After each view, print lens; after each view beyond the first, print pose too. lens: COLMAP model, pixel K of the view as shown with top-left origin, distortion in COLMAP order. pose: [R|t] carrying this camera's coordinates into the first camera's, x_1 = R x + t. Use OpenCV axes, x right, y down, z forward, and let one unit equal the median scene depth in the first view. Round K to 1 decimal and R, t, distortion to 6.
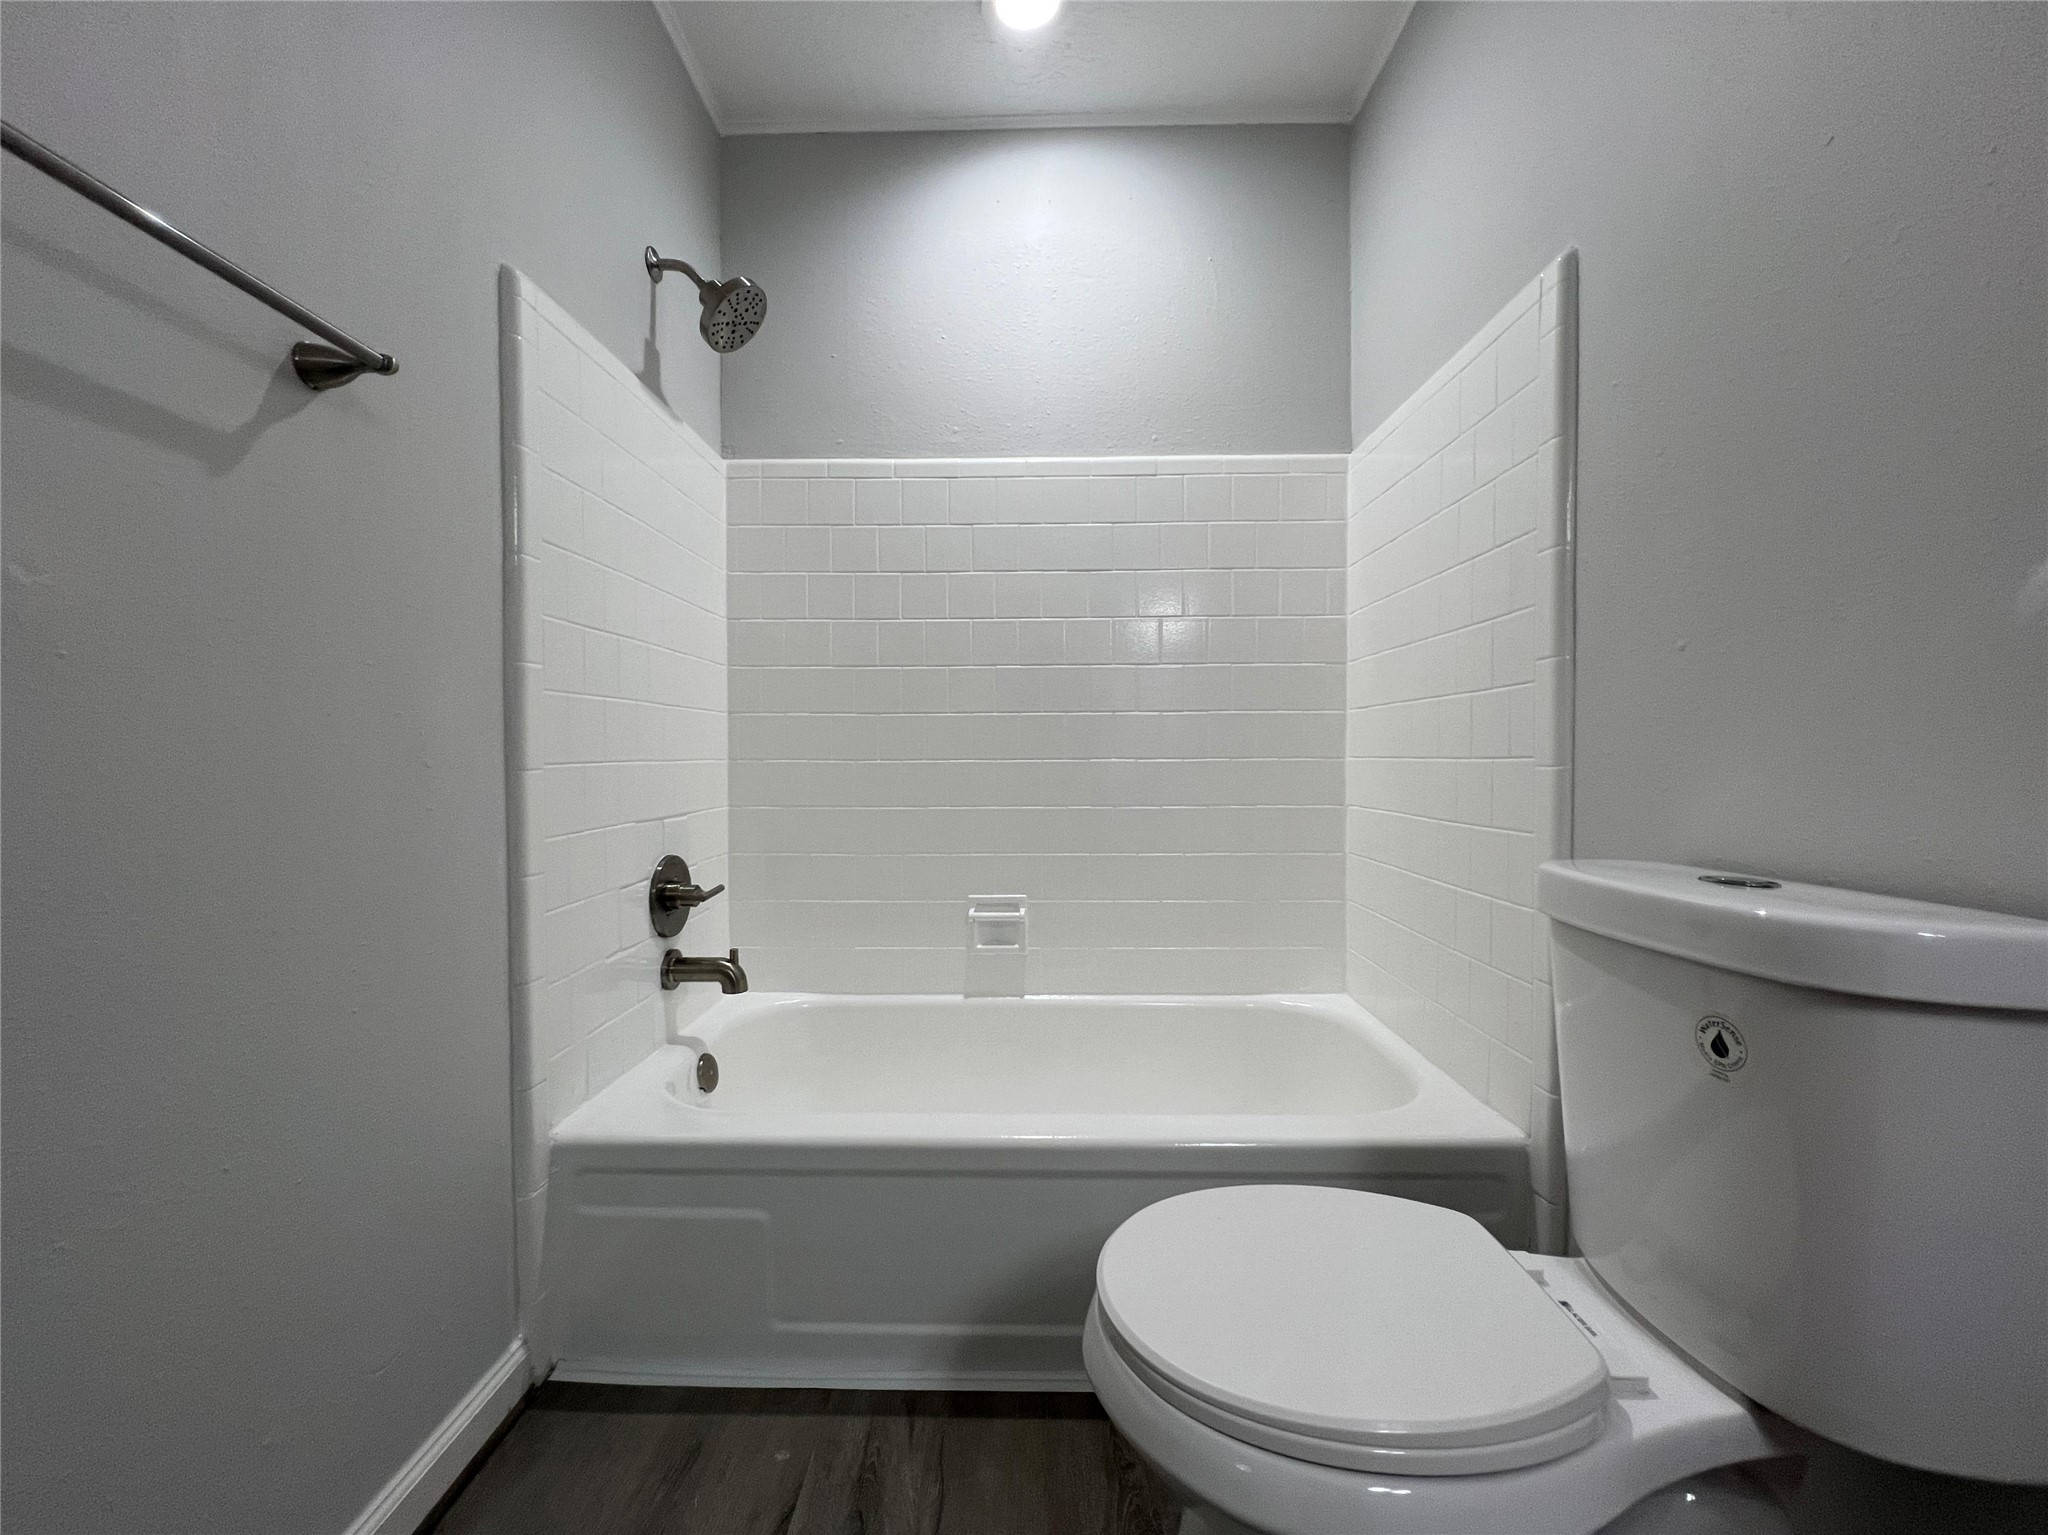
lens RADIAL K [[824.8, 0, 1024.0], [0, 824.8, 767.5], [0, 0, 1]] dist [-0.002517, 0.000157]
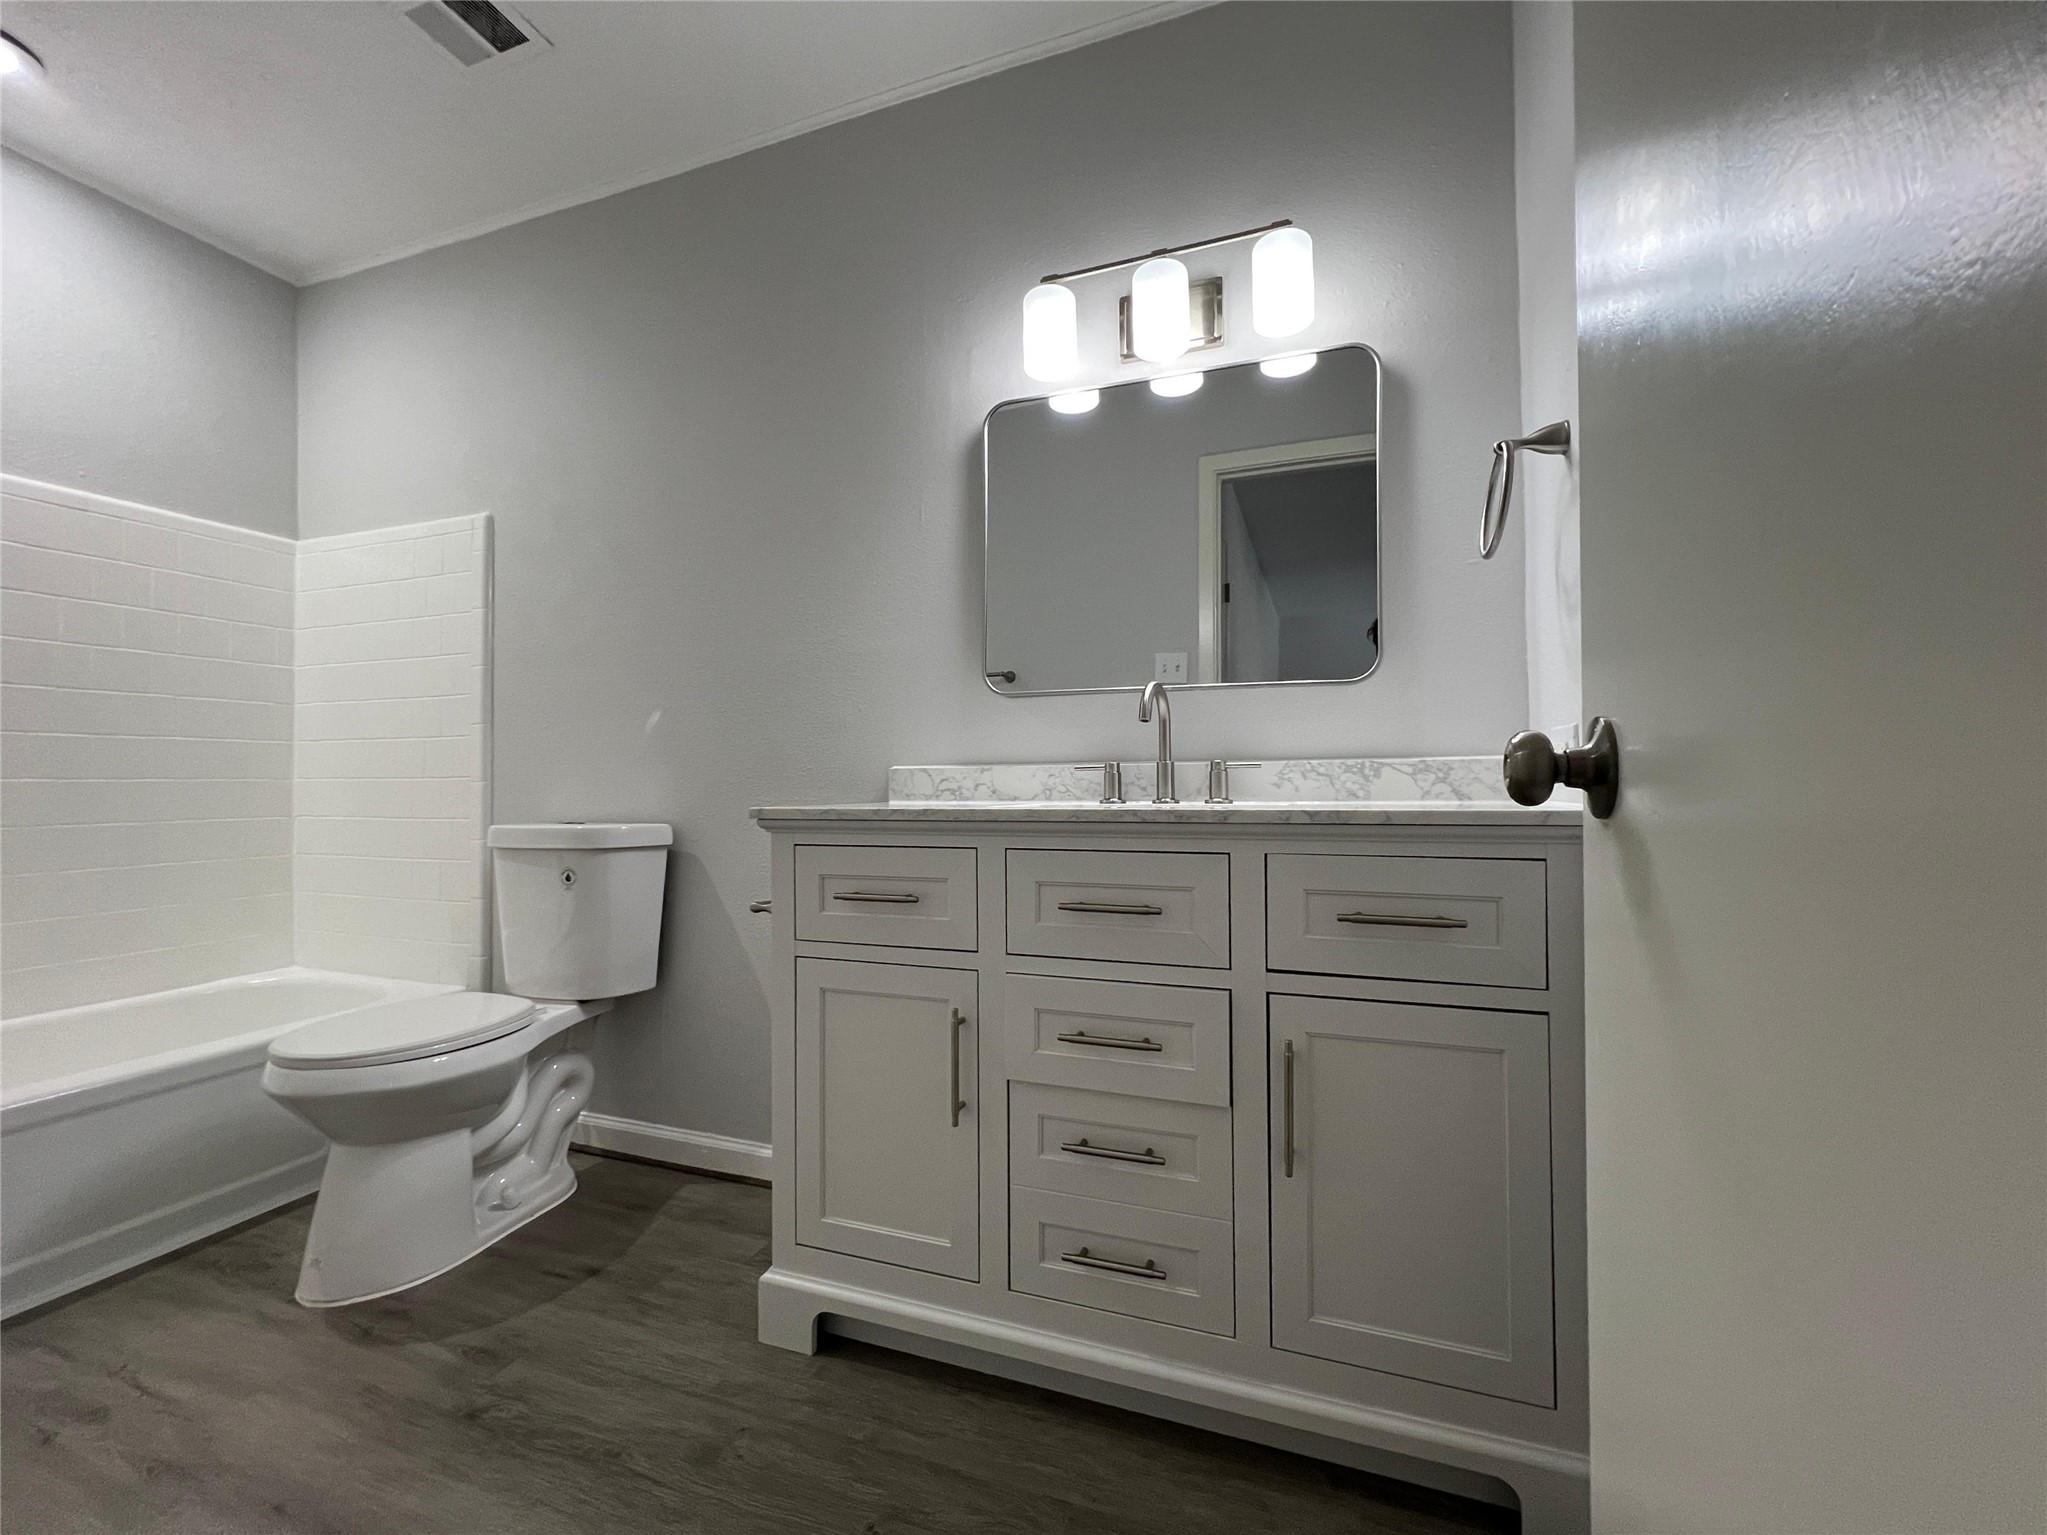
lens RADIAL K [[824.4, 0, 1023.5], [0, 824.4, 767.5], [0, 0, 1]] dist [-0.002517, 0.000157]
pose [[0.320237, 0.013788, 0.947237, -0.738385], [0.019176, 0.999595, -0.021032, 0.029642], [-0.947144, 0.024899, 0.319842, -0.768732]]
